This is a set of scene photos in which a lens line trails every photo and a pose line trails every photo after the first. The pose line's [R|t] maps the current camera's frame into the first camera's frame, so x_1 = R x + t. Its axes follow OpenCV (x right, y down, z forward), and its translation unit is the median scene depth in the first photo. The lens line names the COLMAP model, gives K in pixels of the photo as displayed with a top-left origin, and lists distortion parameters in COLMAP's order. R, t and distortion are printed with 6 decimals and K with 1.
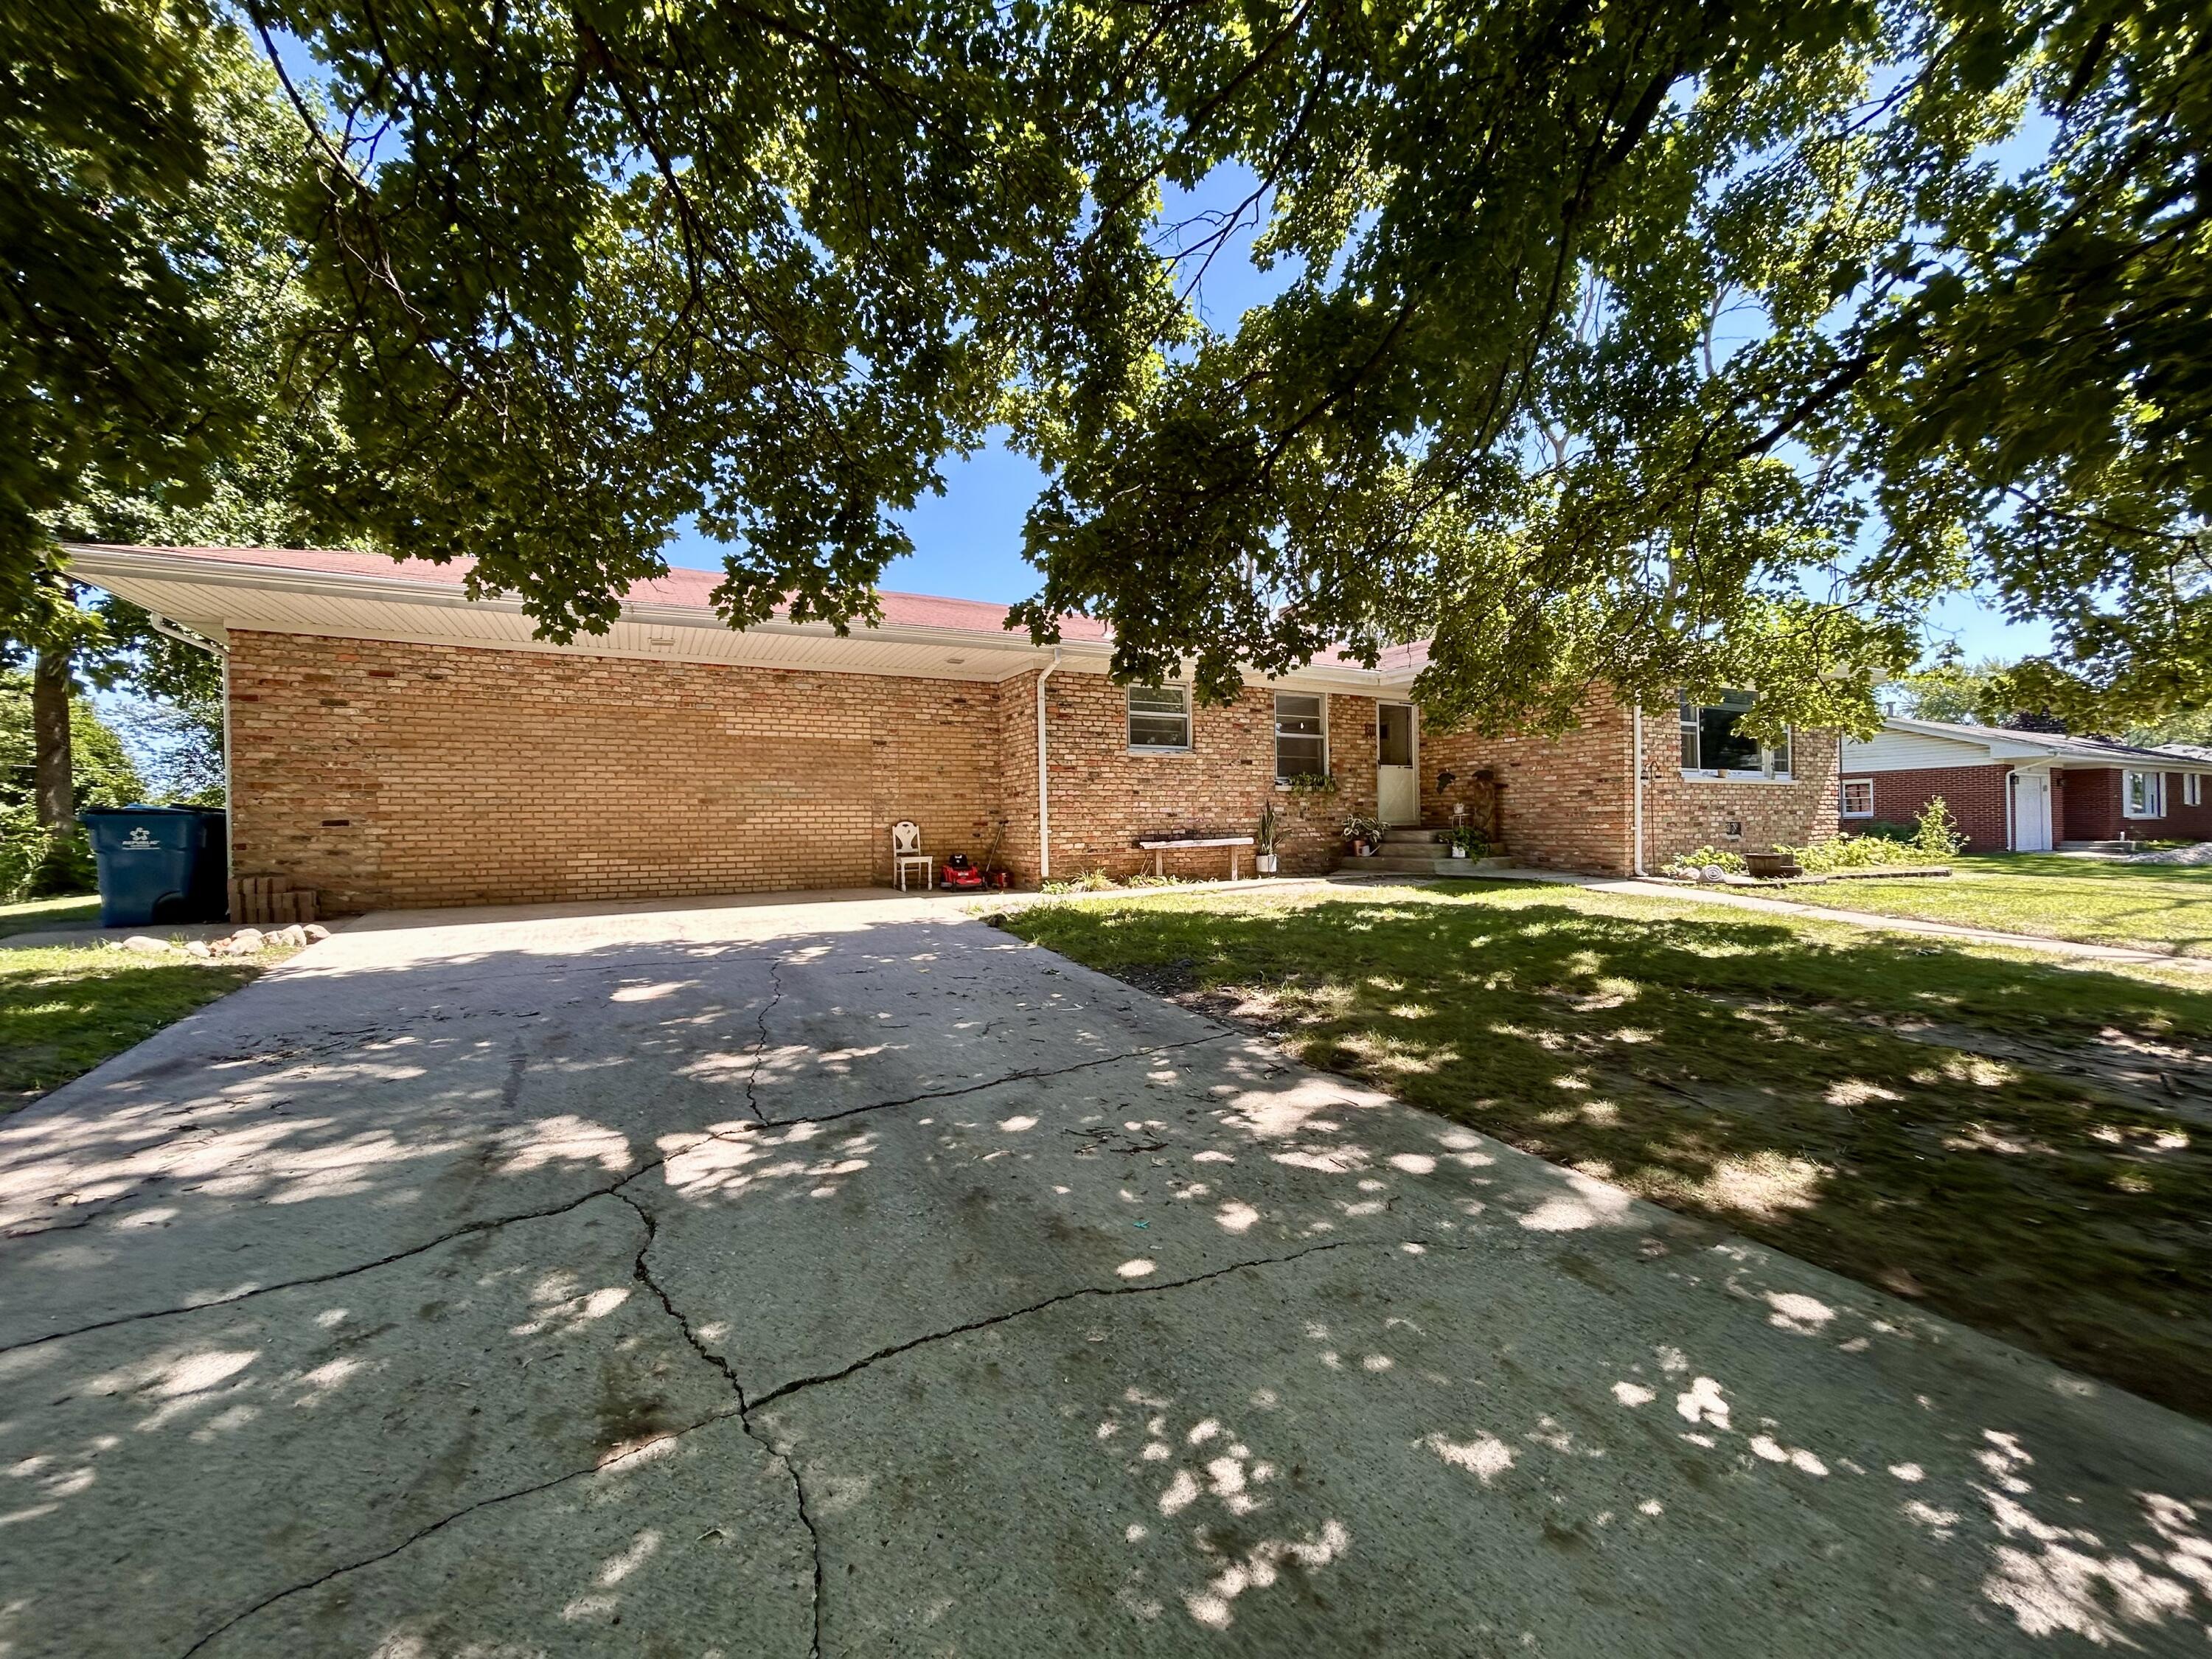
lens RADIAL K [[887.4, 0, 1100.7], [0, 887.4, 828.6], [0, 0, 1]] dist [-0.004132, 0.000631]
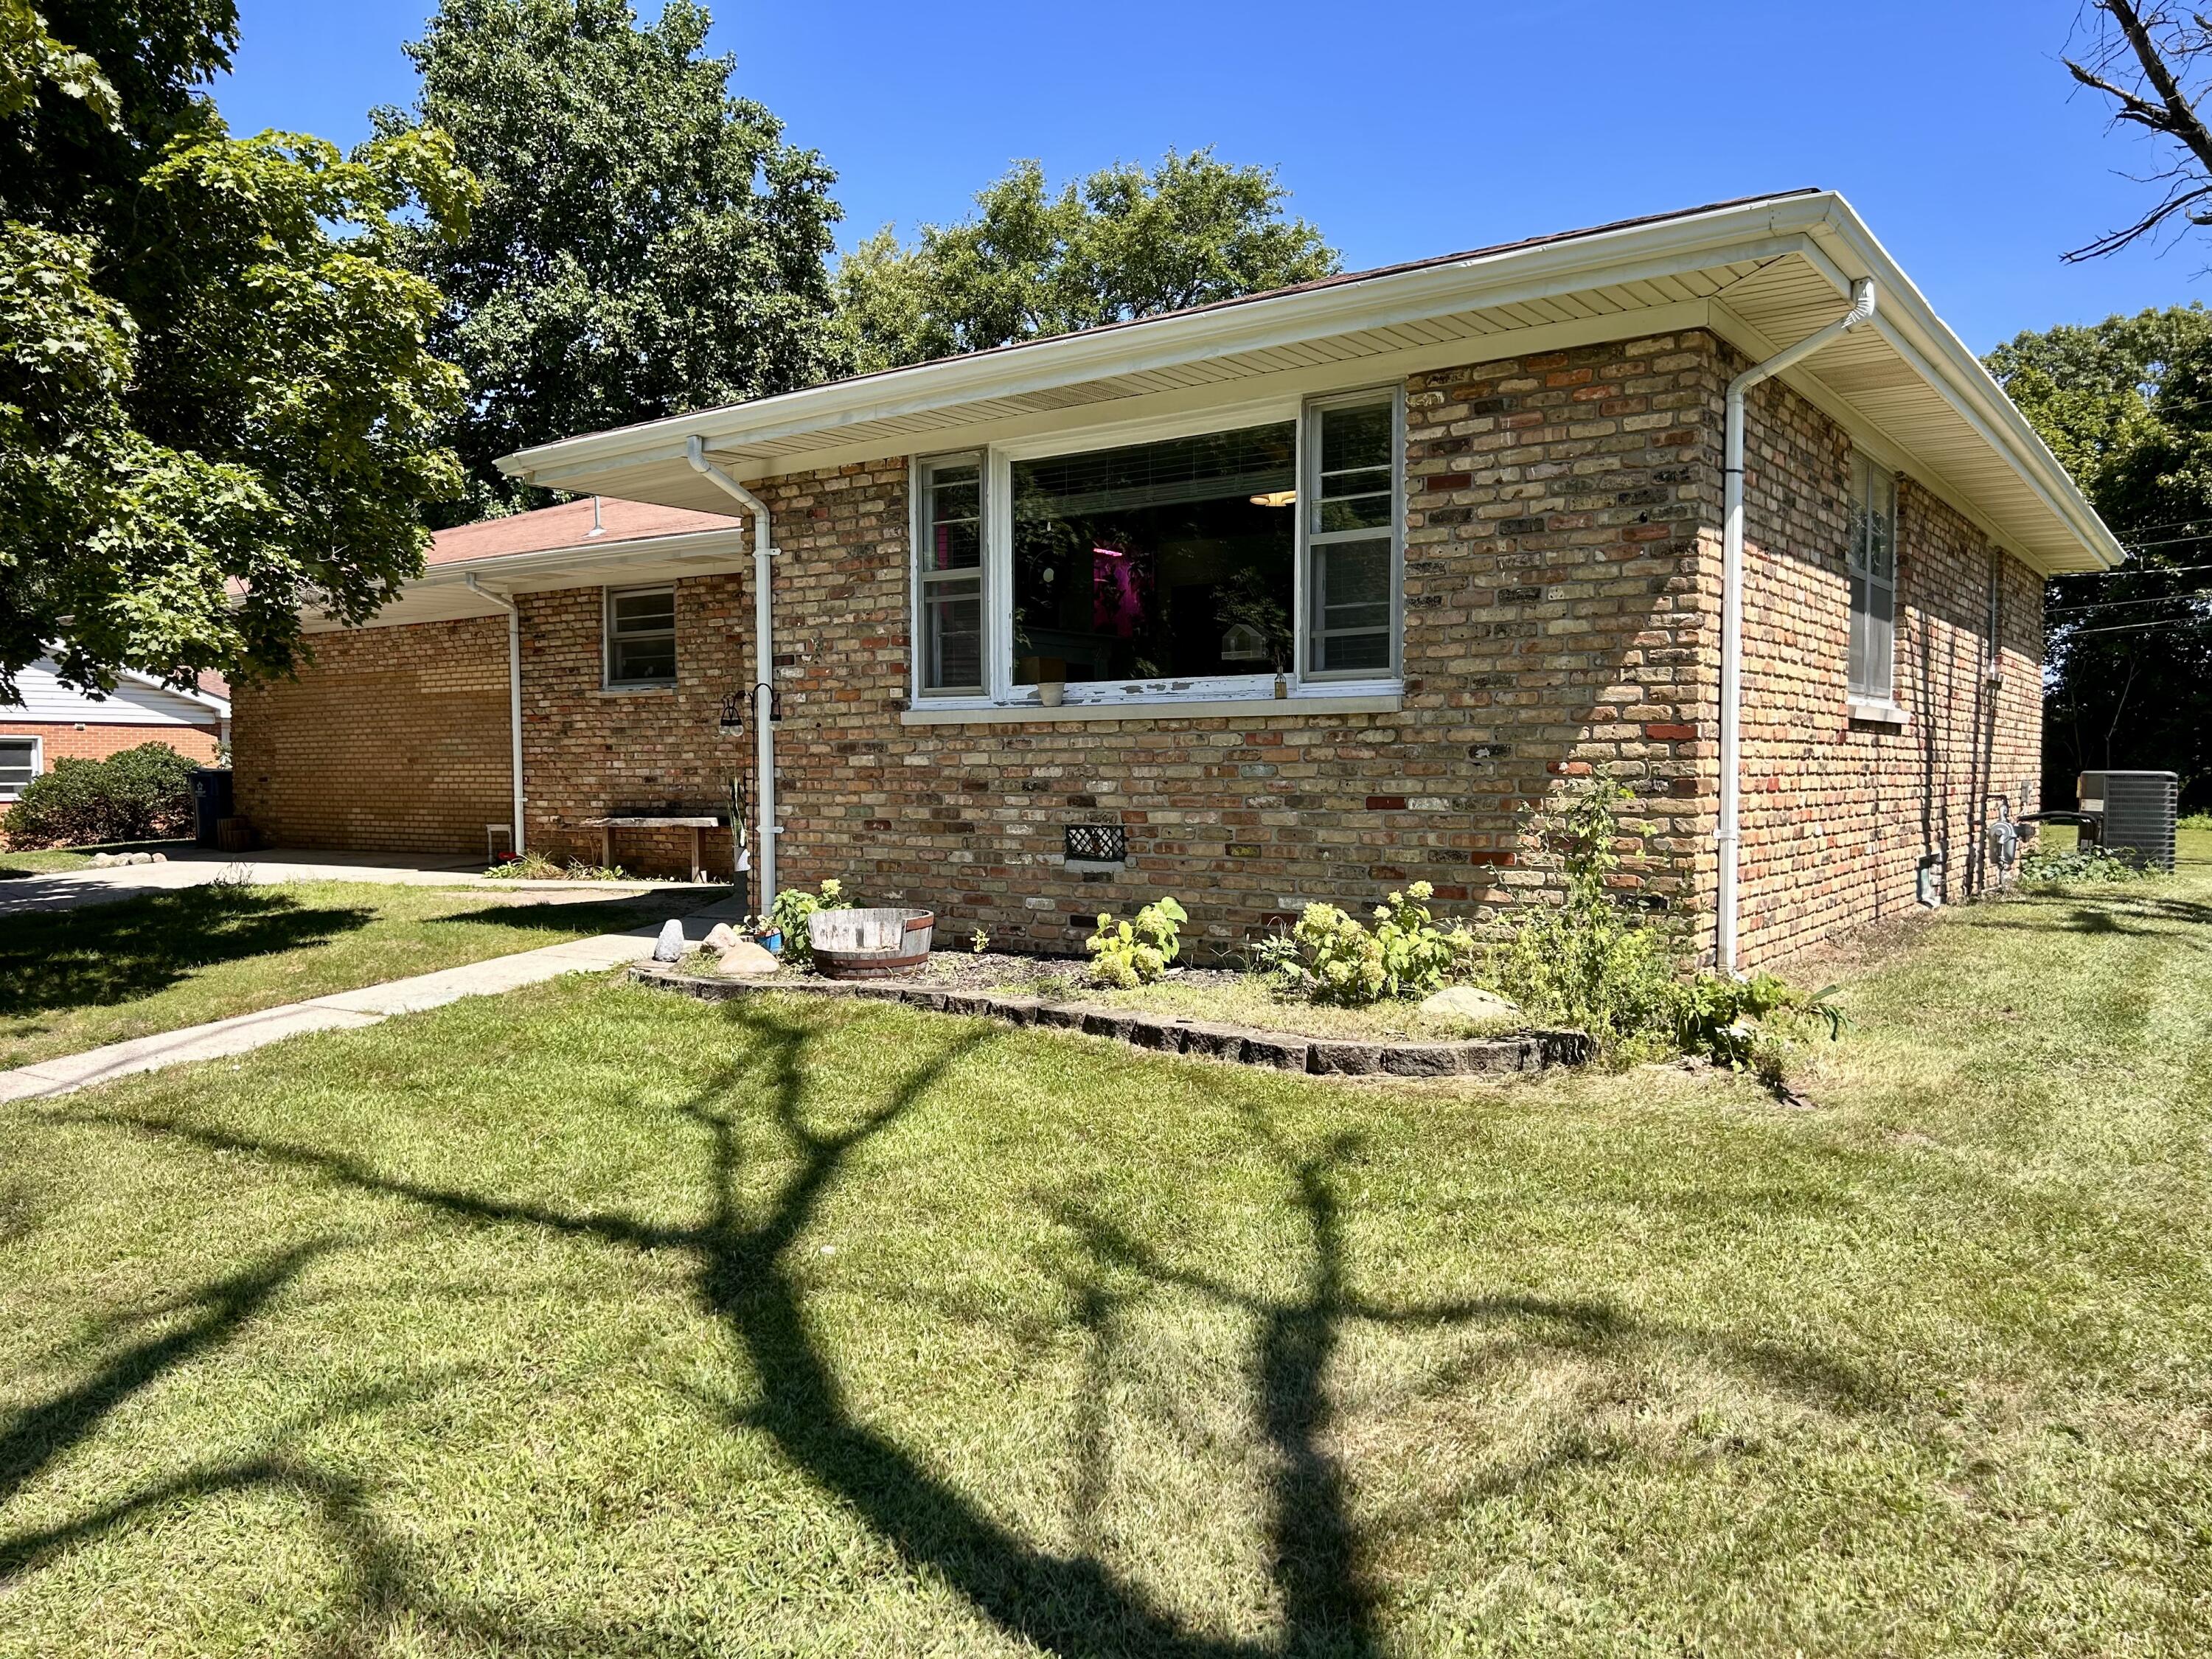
lens RADIAL K [[1653.7, 0, 1104.2], [0, 1653.7, 836.6], [0, 0, 1]] dist [0.040314, -0.004506]
pose [[0.439946, 0.050082, -0.896627, 1.409647], [0.000289, 0.998436, 0.055910, -0.043495], [0.898024, -0.024856, 0.439243, 0.759900]]
